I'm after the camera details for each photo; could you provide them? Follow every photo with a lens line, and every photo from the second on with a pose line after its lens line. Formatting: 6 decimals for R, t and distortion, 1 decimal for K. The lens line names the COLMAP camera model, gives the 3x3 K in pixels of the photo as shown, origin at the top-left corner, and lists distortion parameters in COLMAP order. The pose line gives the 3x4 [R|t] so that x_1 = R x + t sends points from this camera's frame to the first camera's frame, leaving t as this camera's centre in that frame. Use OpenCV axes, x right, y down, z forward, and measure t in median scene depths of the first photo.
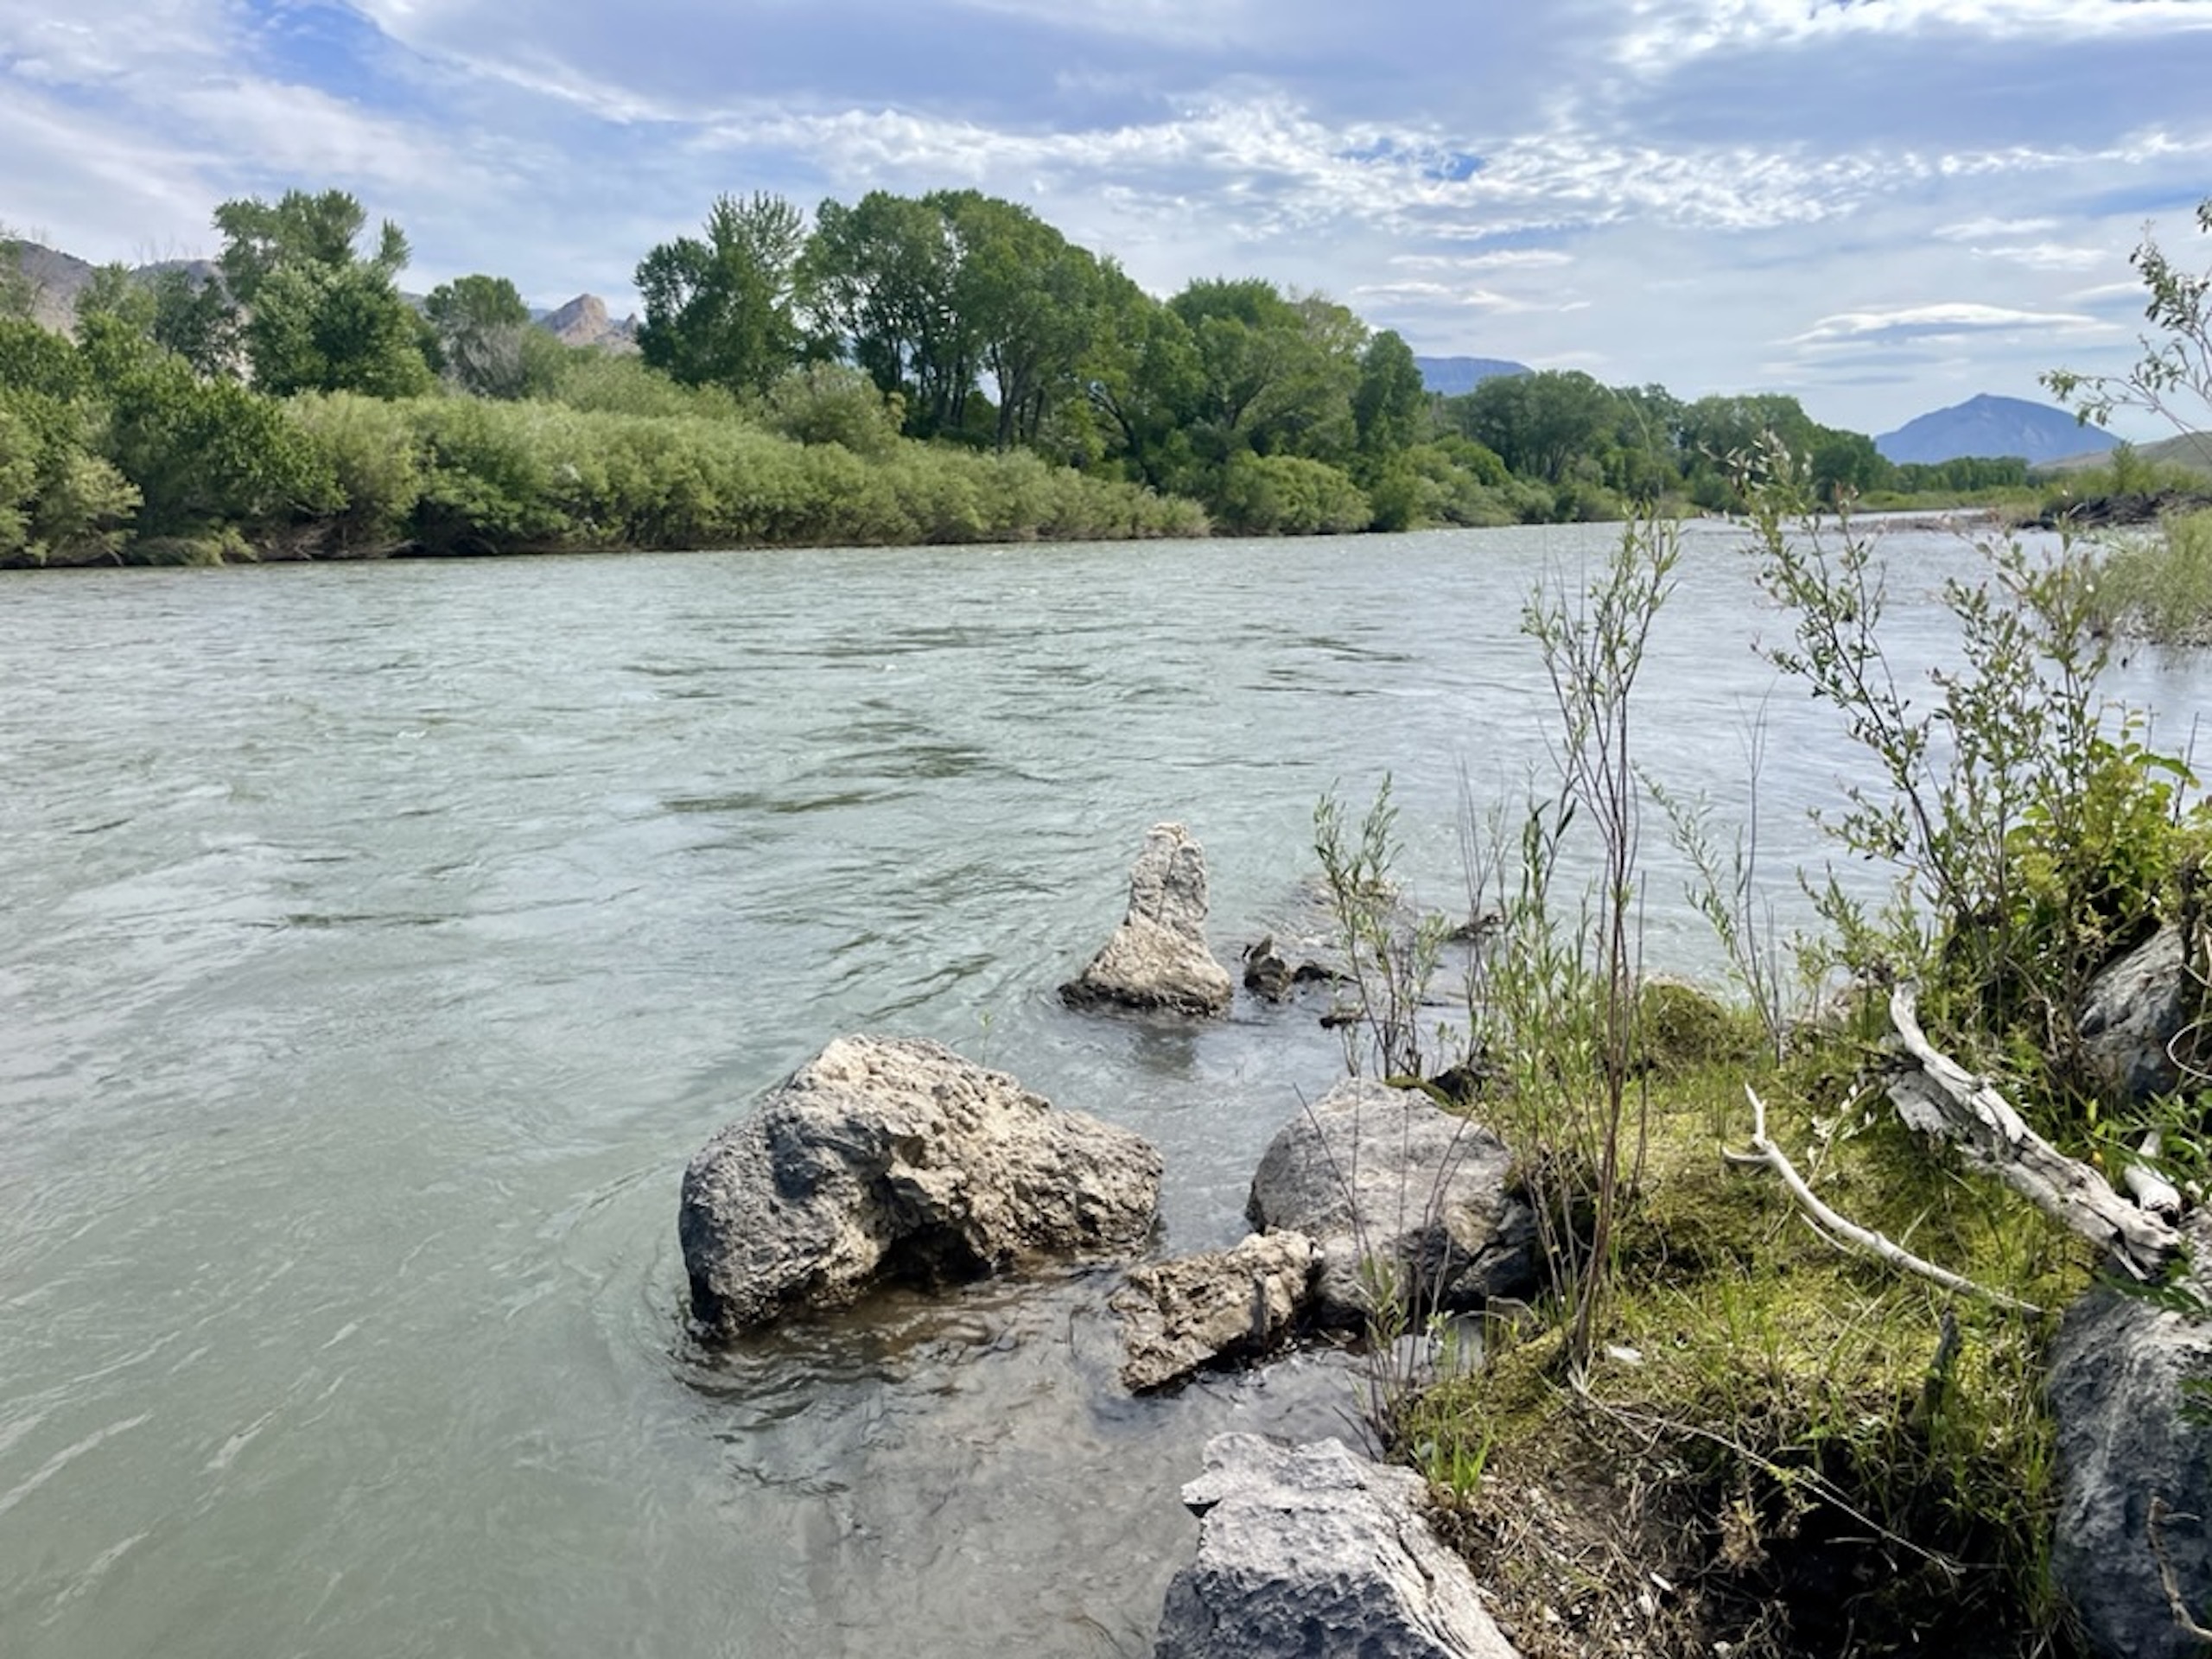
lens RADIAL K [[1686.4, 0, 1106.0], [0, 1686.4, 829.5], [0, 0, 1]] dist [0.090374, -0.129955]
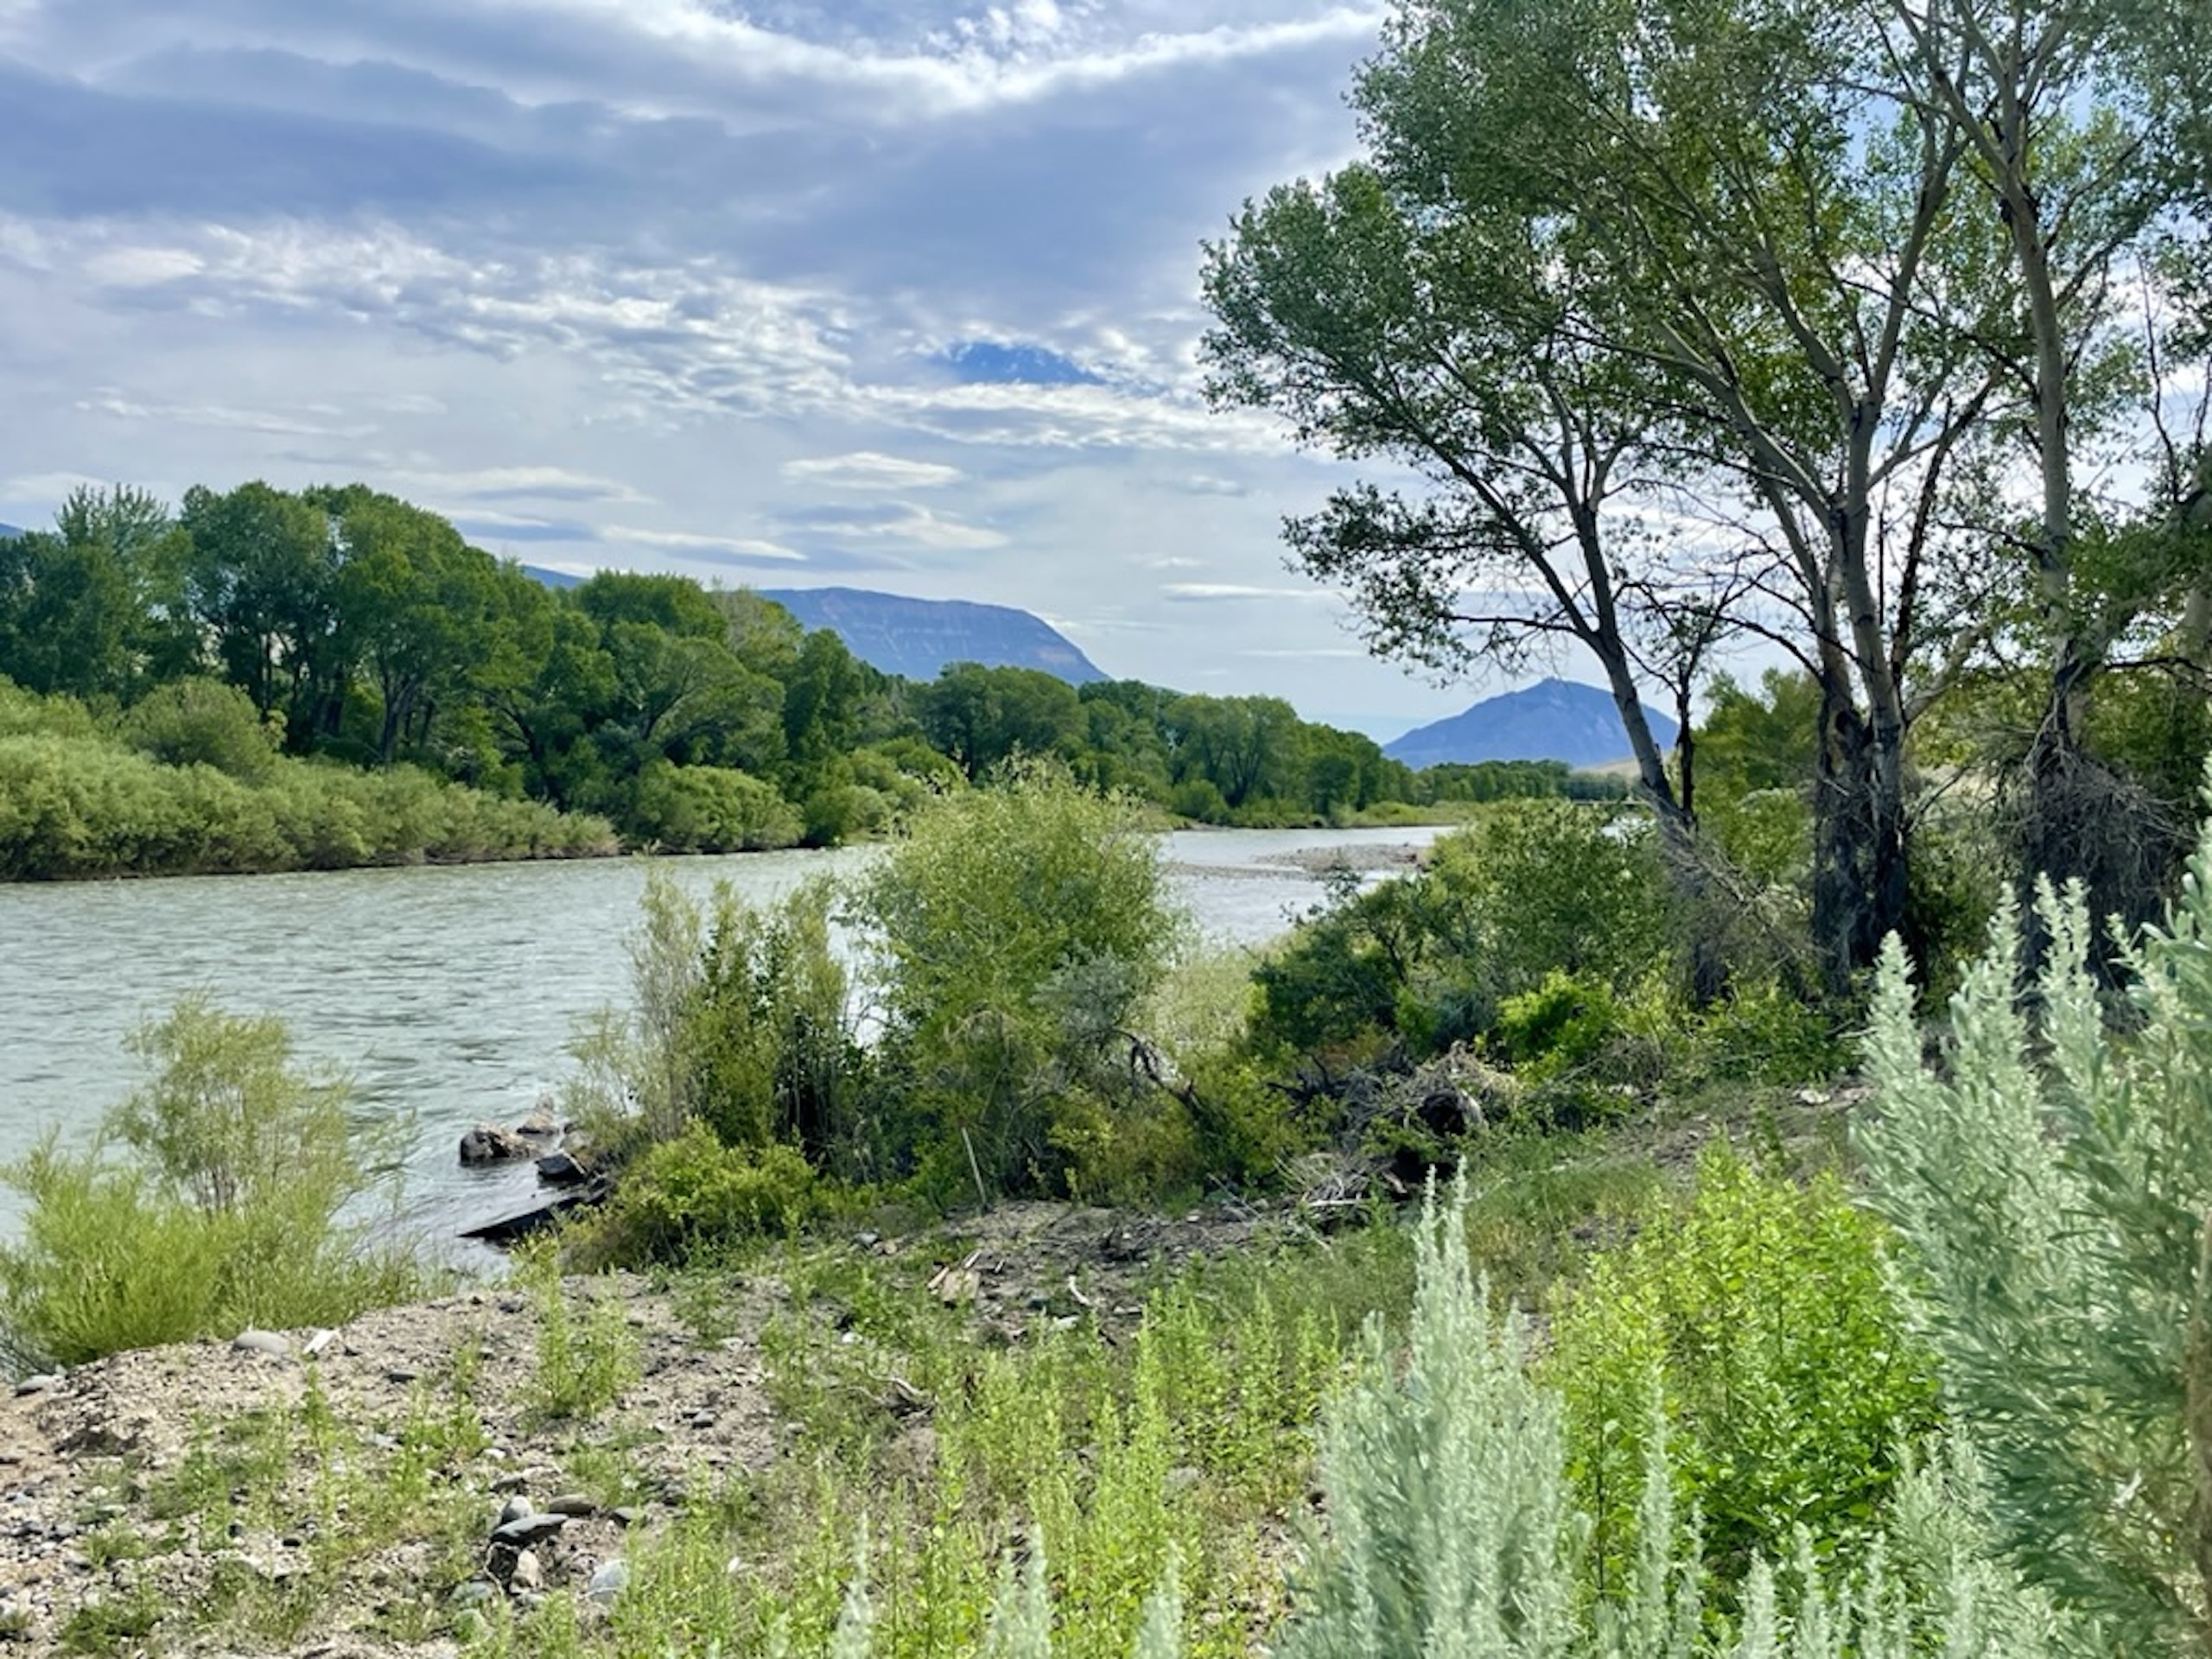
lens RADIAL K [[2199.1, 0, 1103.3], [0, 2199.1, 859.1], [0, 0, 1]] dist [0.003286, -0.016520]
pose [[0.963134, 0.024293, 0.267922, -0.004580], [0.016891, 0.988488, -0.150352, 0.012059], [-0.268490, 0.149334, 0.951637, -0.207065]]
